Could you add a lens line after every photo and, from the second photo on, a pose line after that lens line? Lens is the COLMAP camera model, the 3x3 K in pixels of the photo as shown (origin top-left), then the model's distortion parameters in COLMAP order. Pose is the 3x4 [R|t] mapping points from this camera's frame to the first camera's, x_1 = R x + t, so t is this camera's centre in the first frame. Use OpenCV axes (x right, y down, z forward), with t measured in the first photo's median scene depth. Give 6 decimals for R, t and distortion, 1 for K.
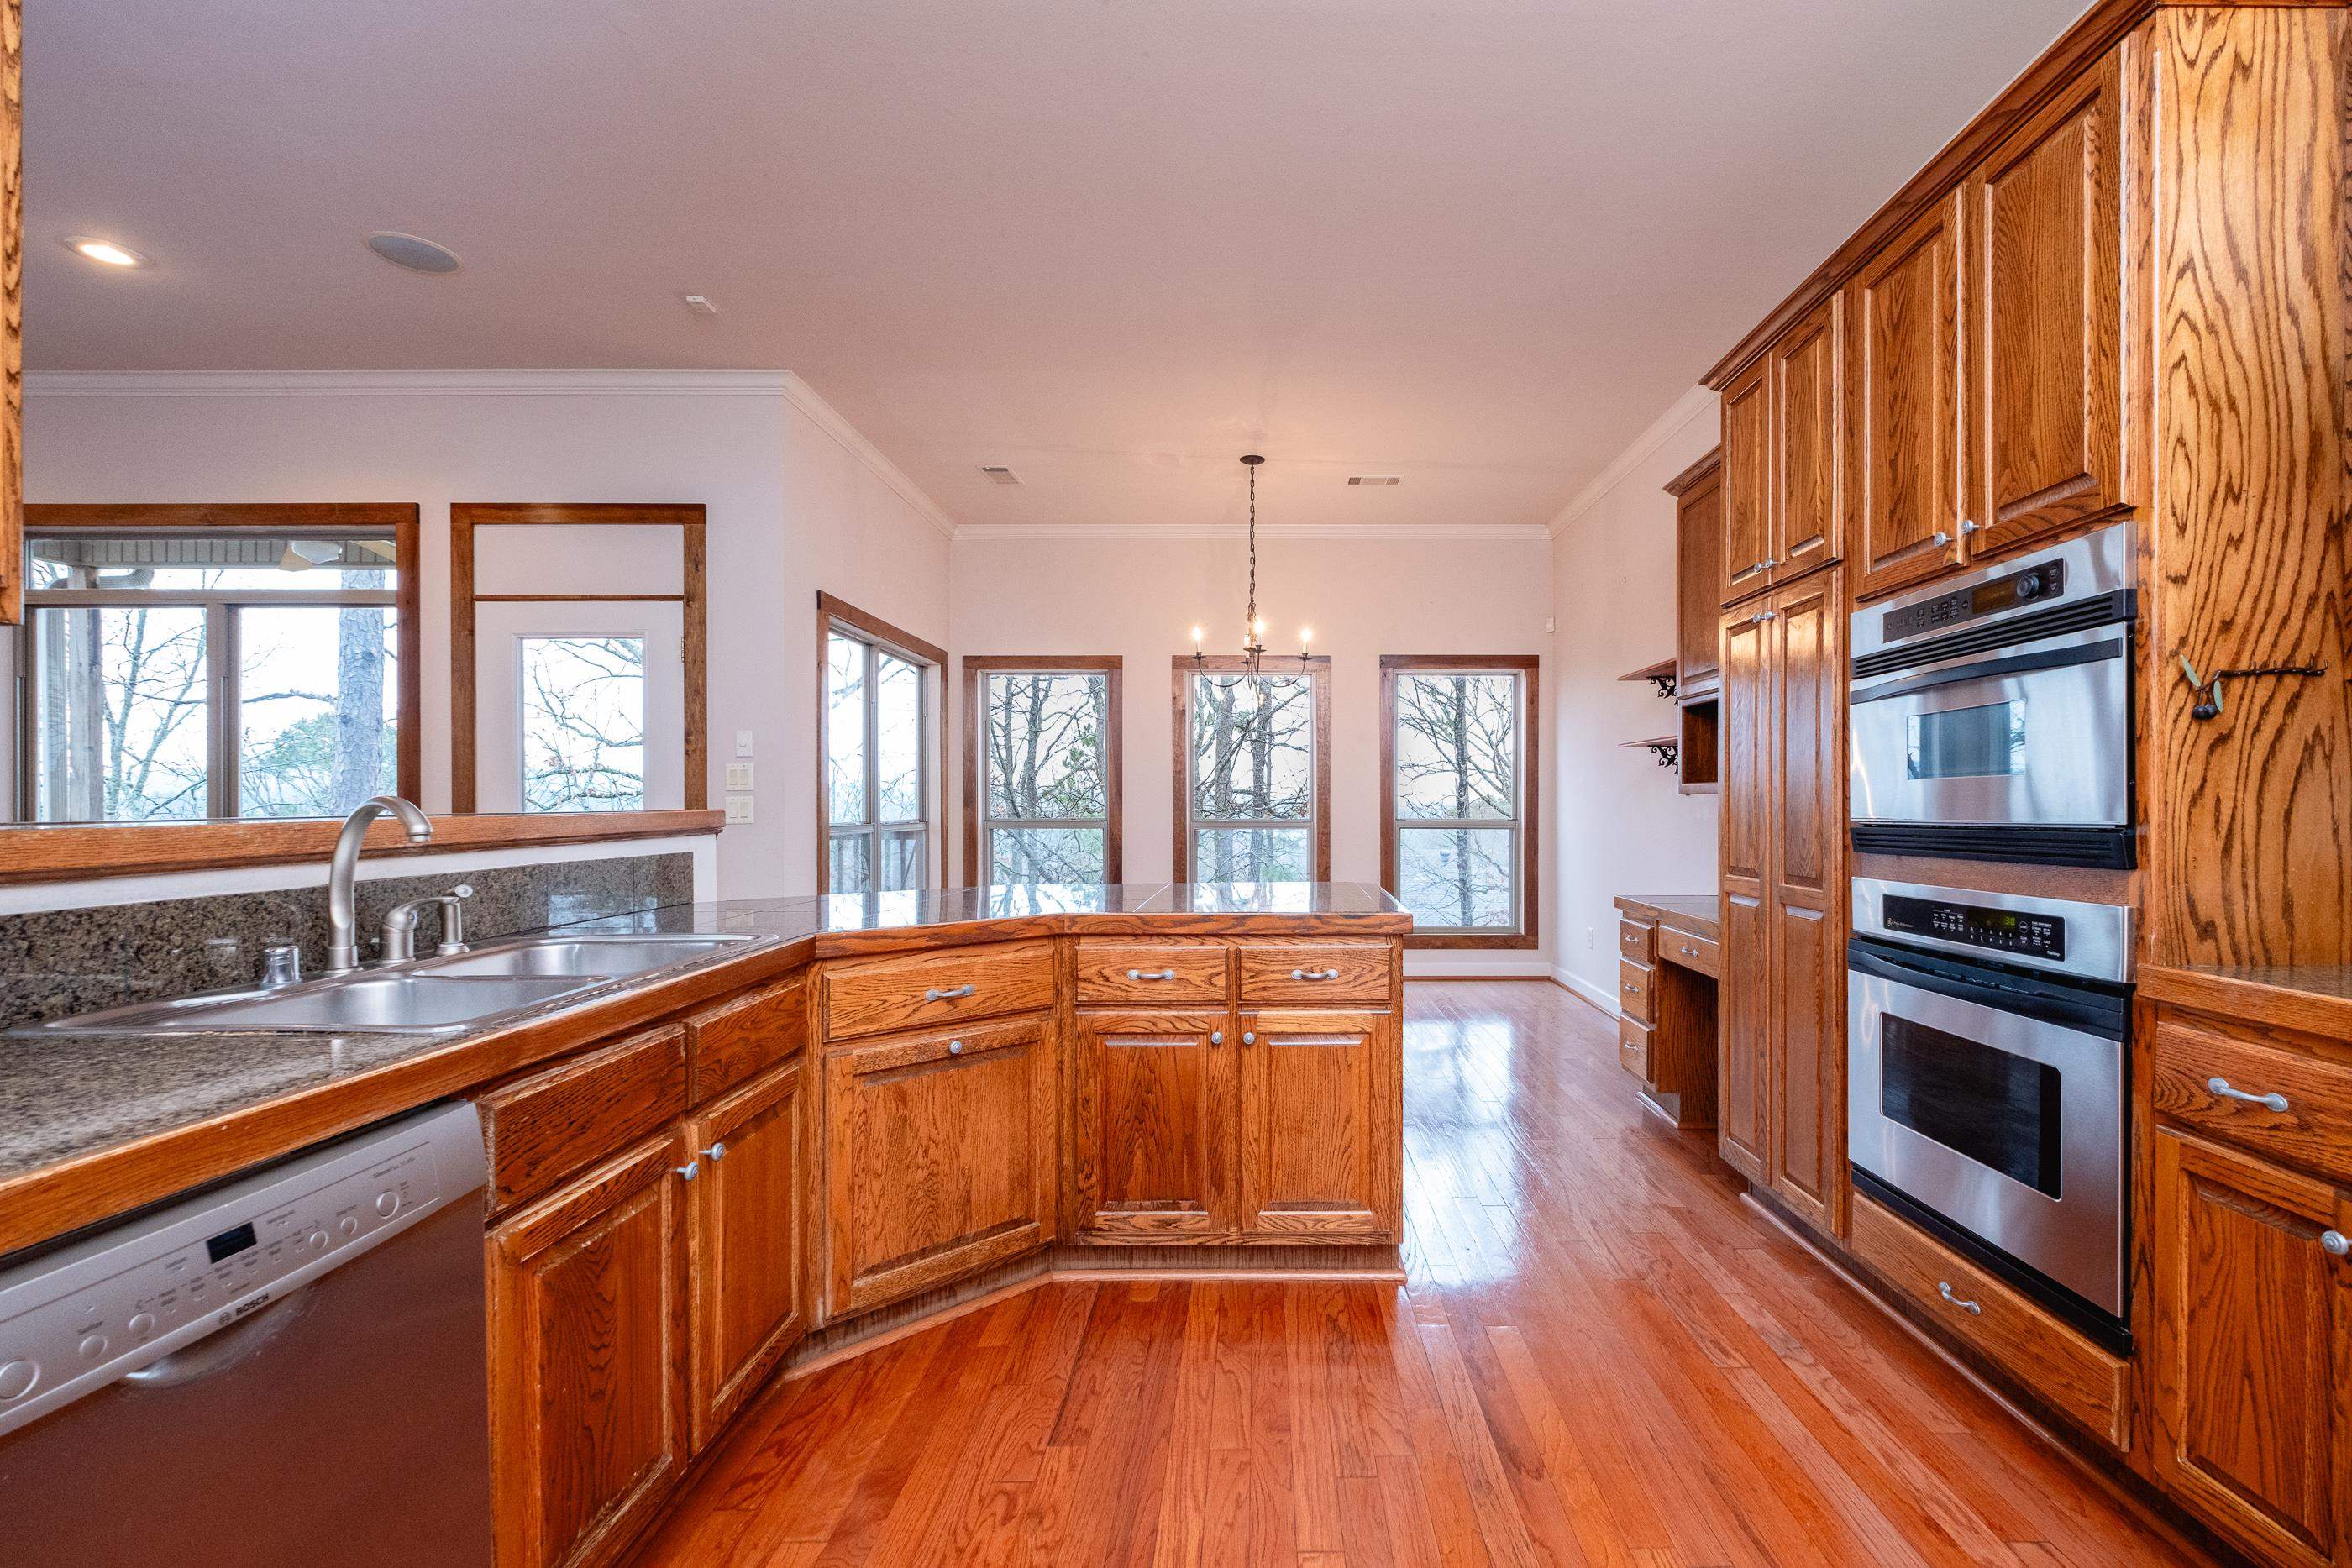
lens RADIAL K [[1023.3, 0, 1265.9], [0, 1023.3, 814.3], [0, 0, 1]] dist [0.001954, -0.002014]
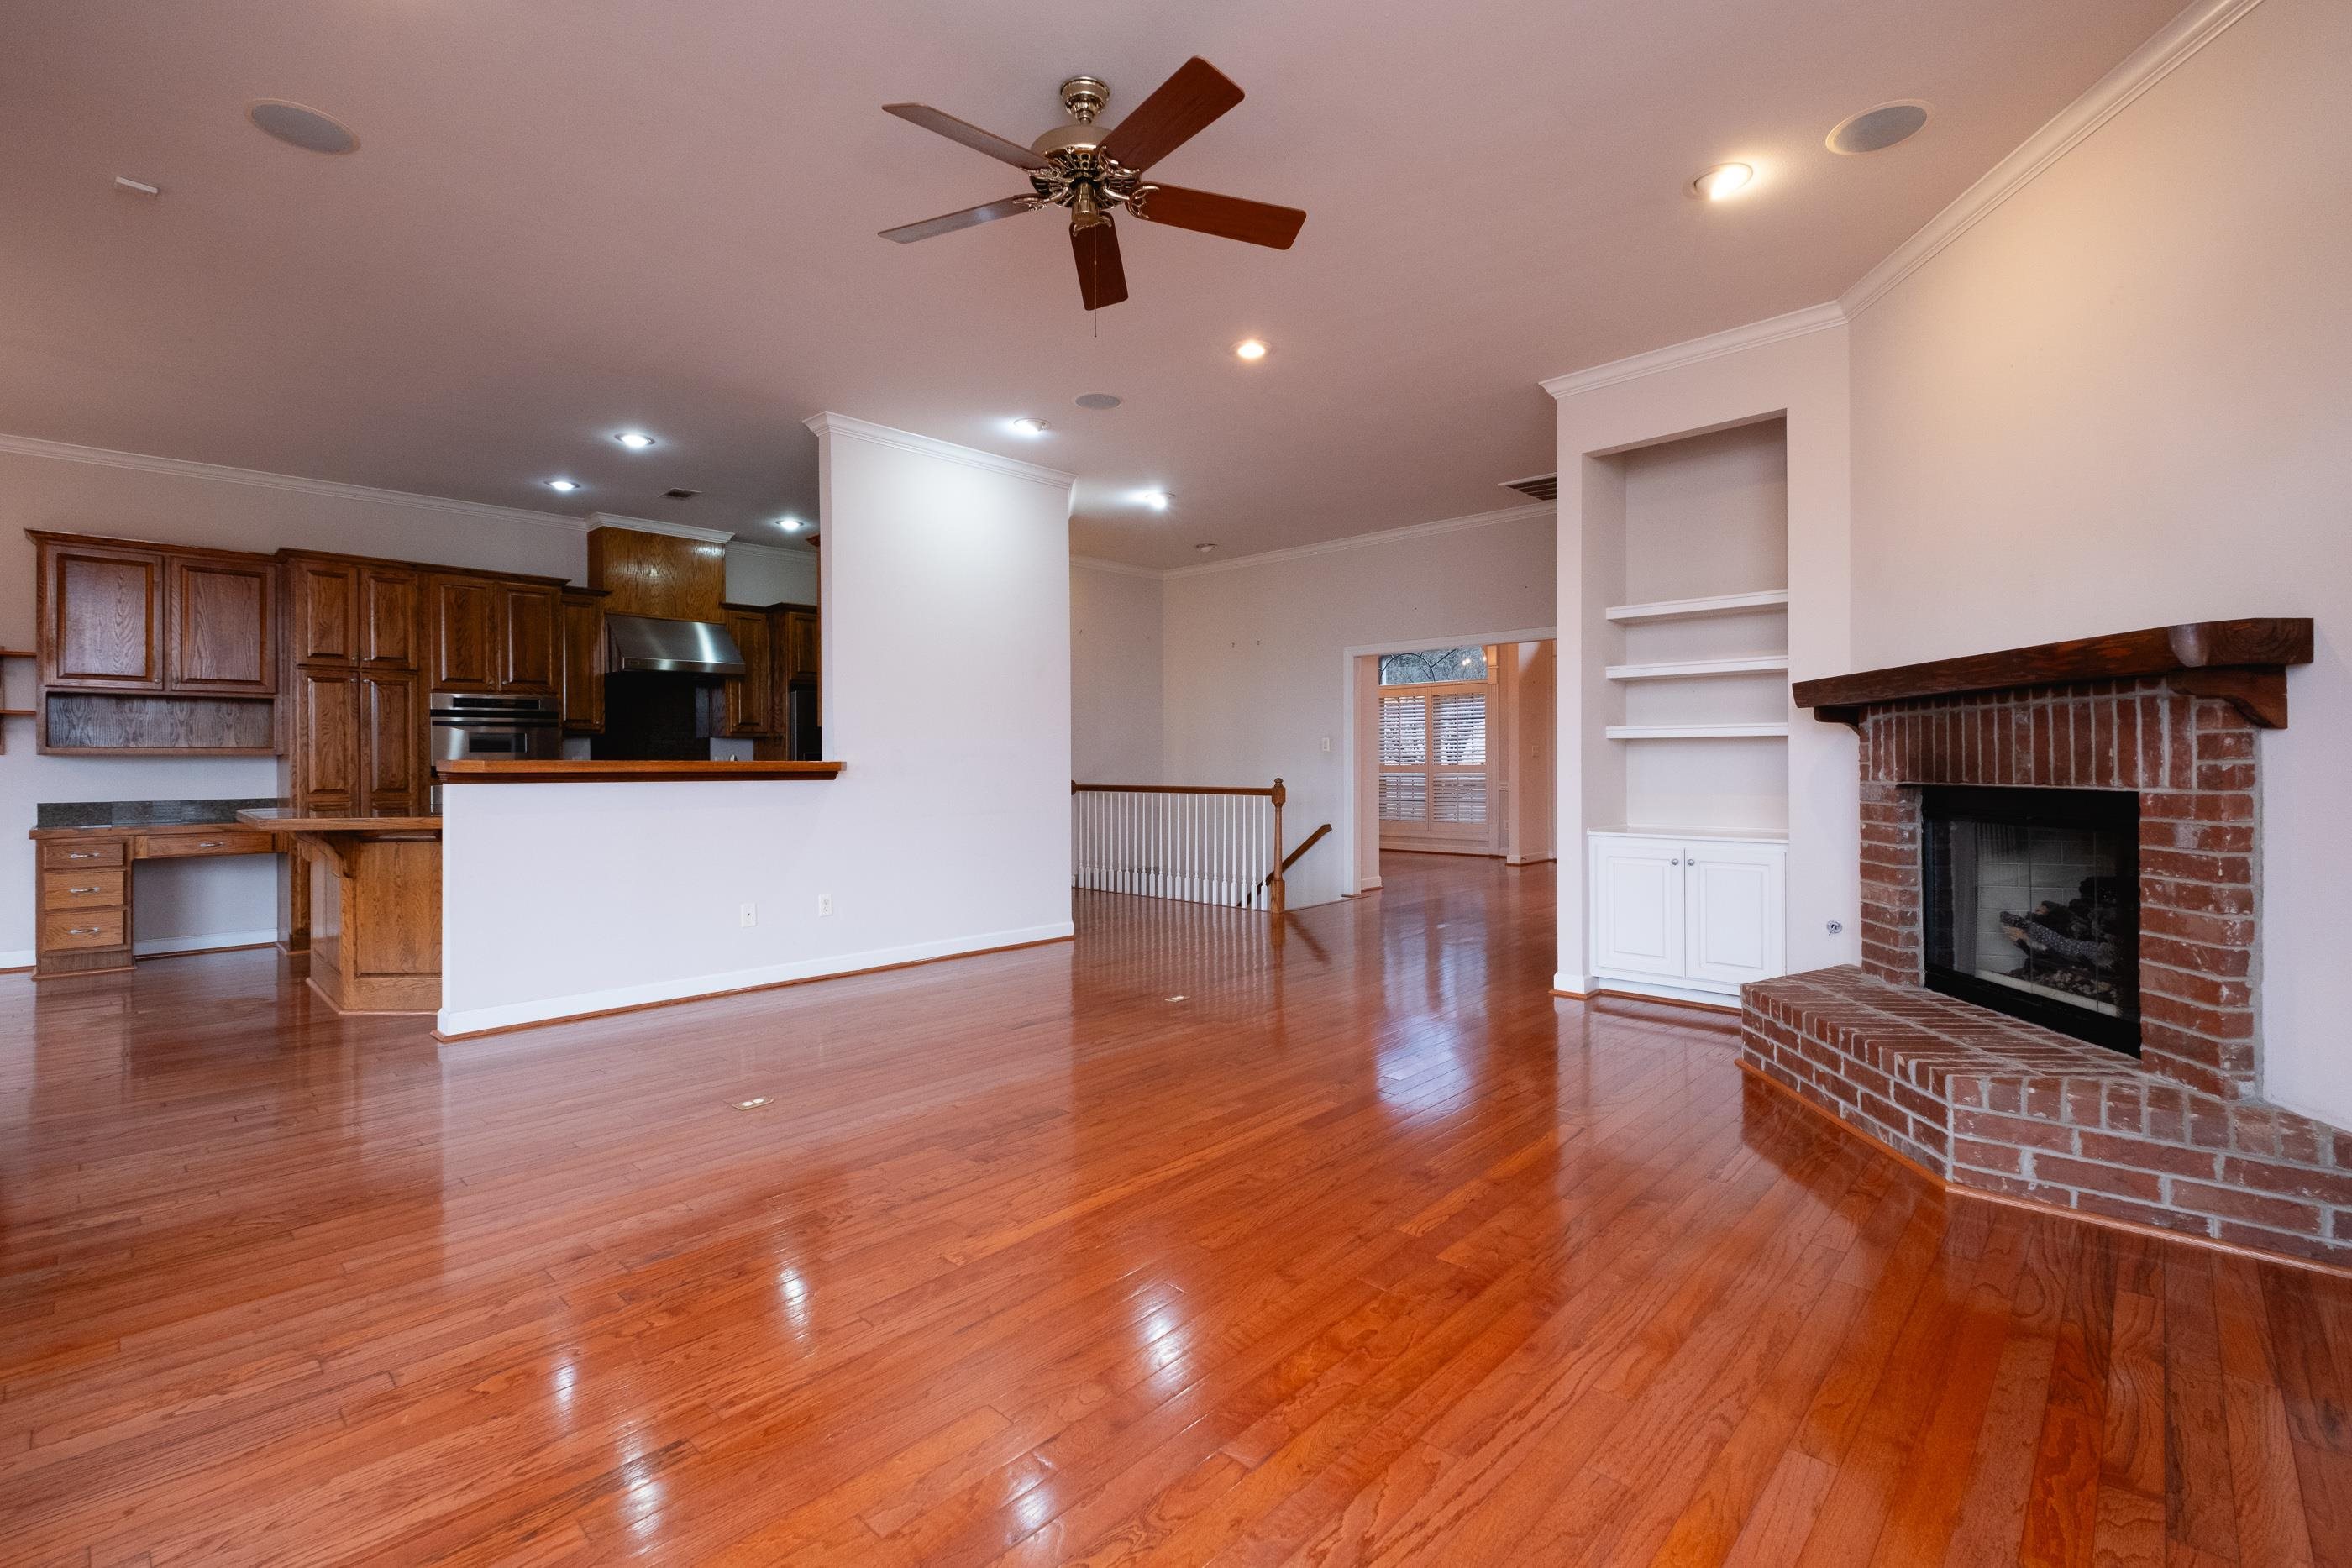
lens RADIAL K [[1023.3, 0, 1129.0], [0, 1023.3, 751.8], [0, 0, 1]] dist [0.001954, -0.002014]
pose [[-0.706394, 0.010284, 0.707744, -3.434349], [0.009915, 0.999940, -0.004635, 0.000711], [-0.707750, 0.003743, -0.706453, 1.993815]]
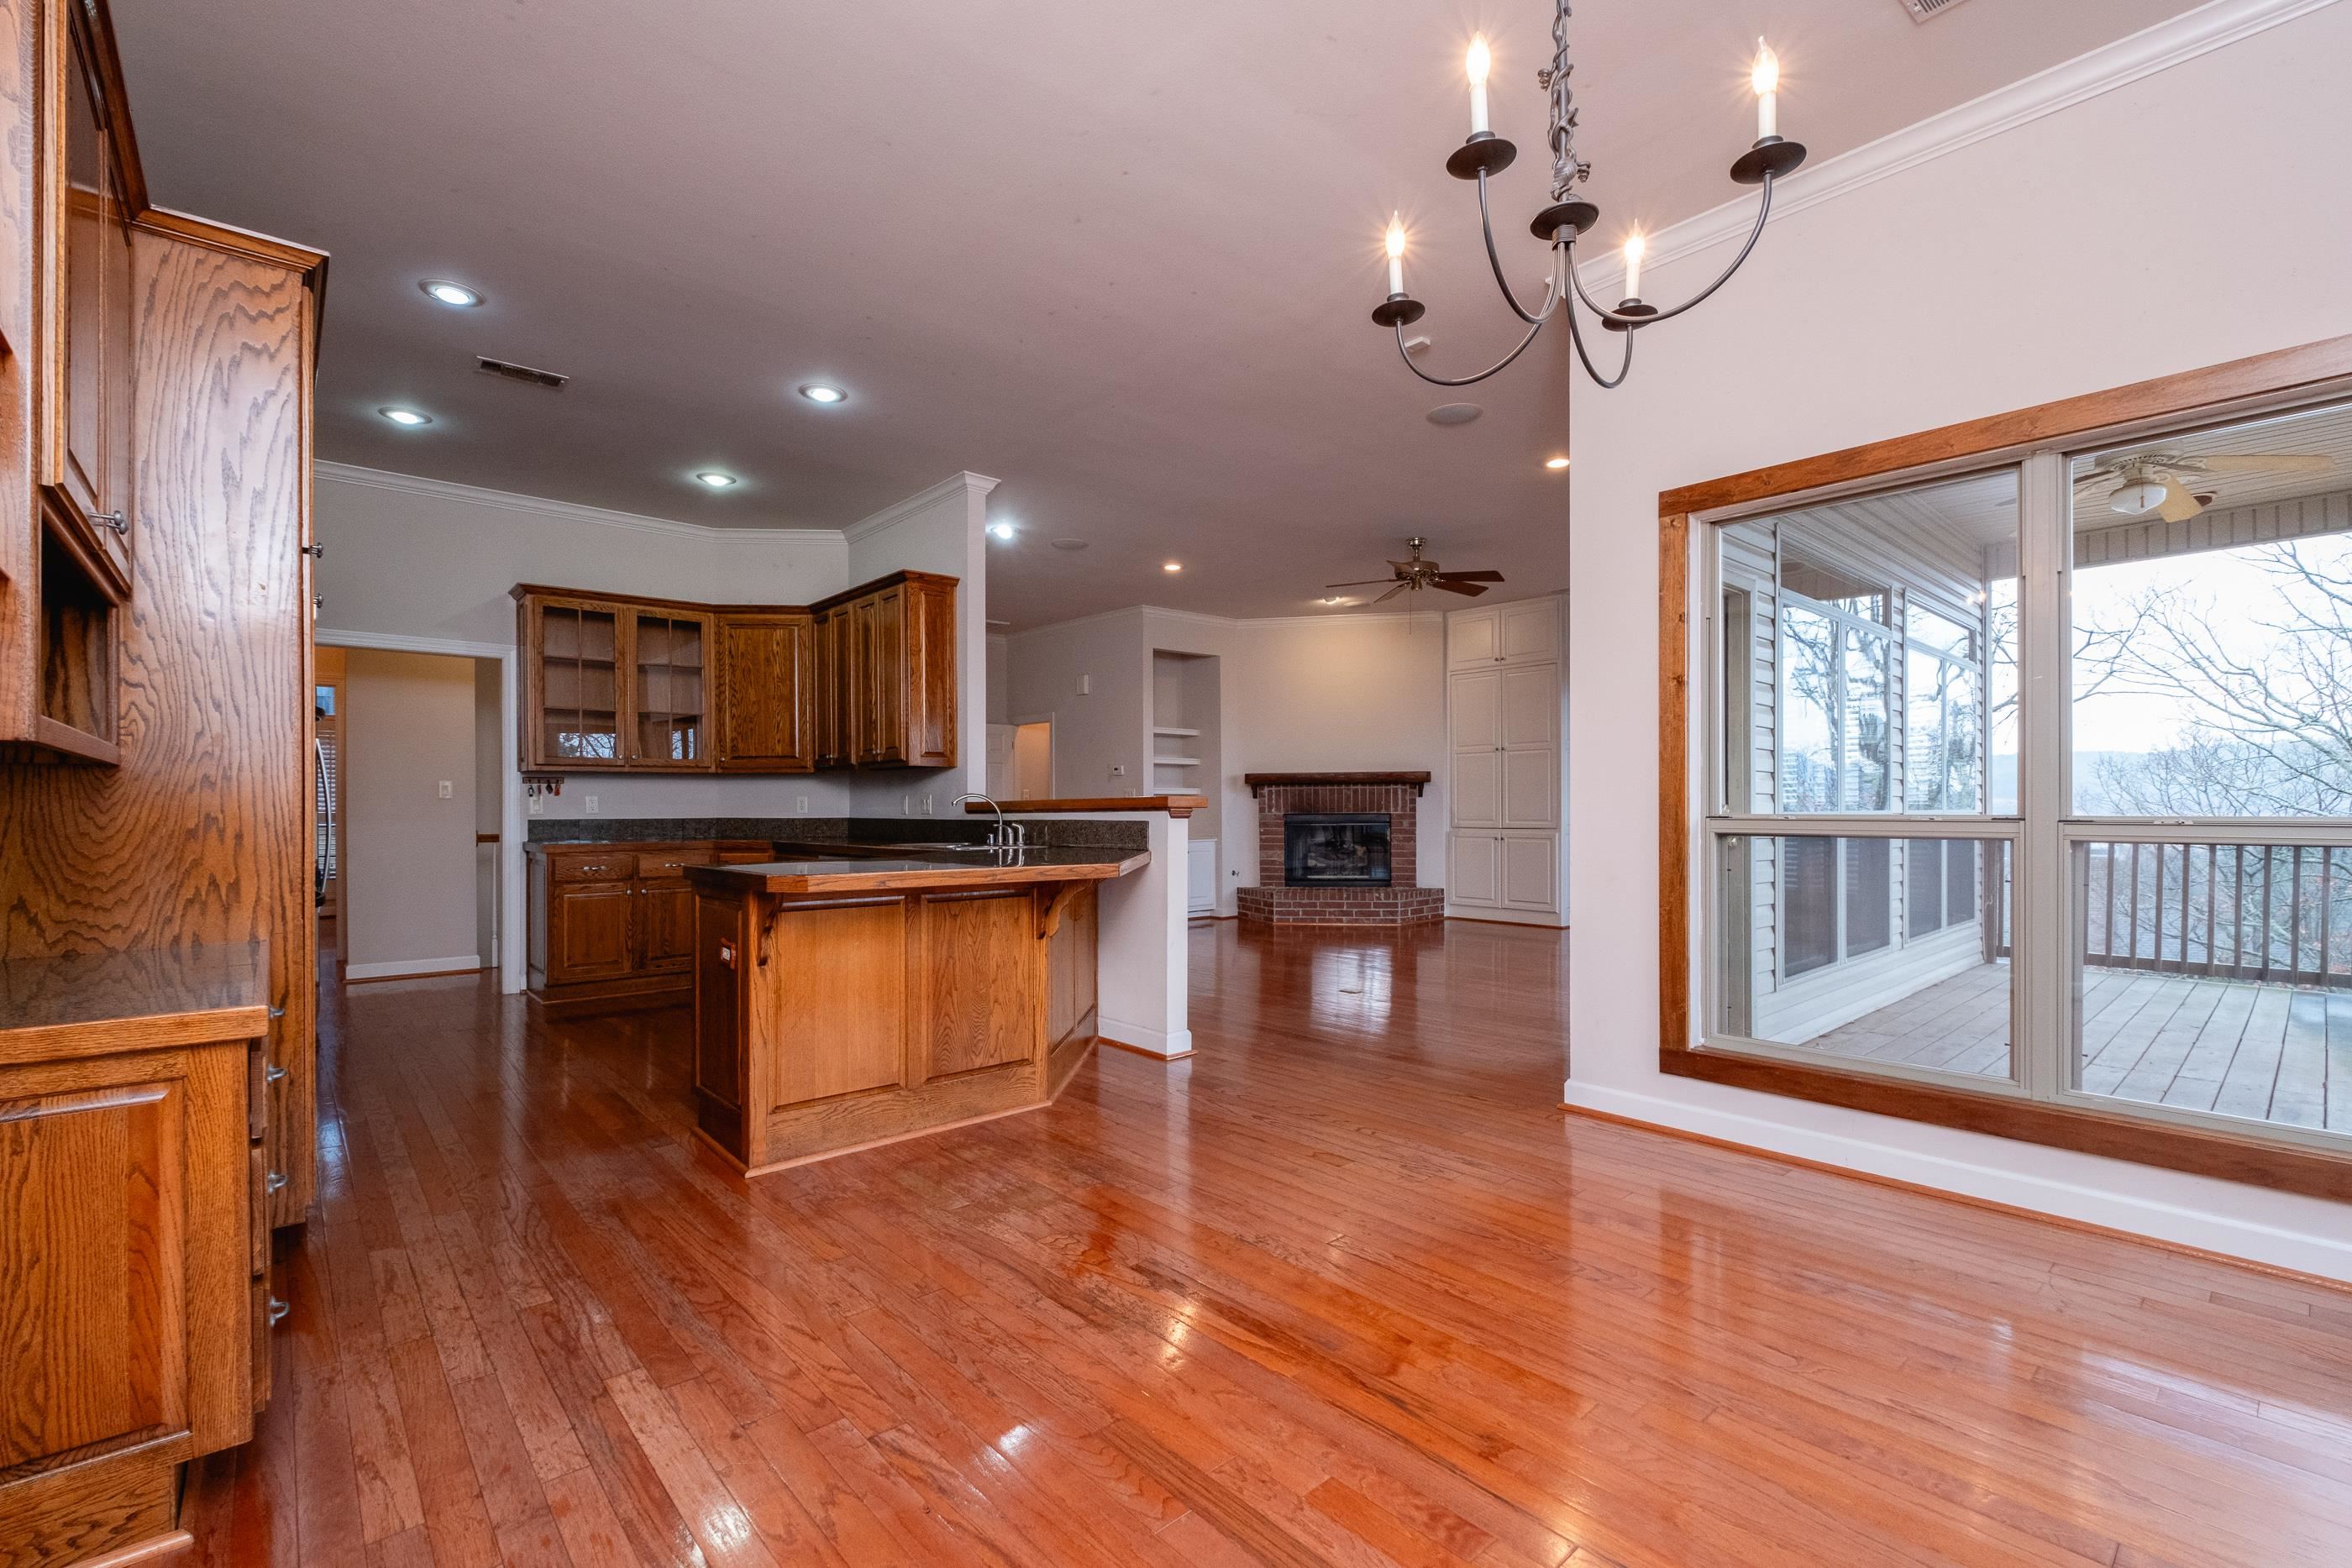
lens RADIAL K [[1023.3, 0, 1201.7], [0, 1023.3, 795.2], [0, 0, 1]] dist [0.001954, -0.002014]
pose [[-0.748604, -0.005539, -0.662994, 0.710829], [-0.001365, 0.999976, -0.006812, 0.008081], [0.663016, -0.004195, -0.748594, 3.284797]]
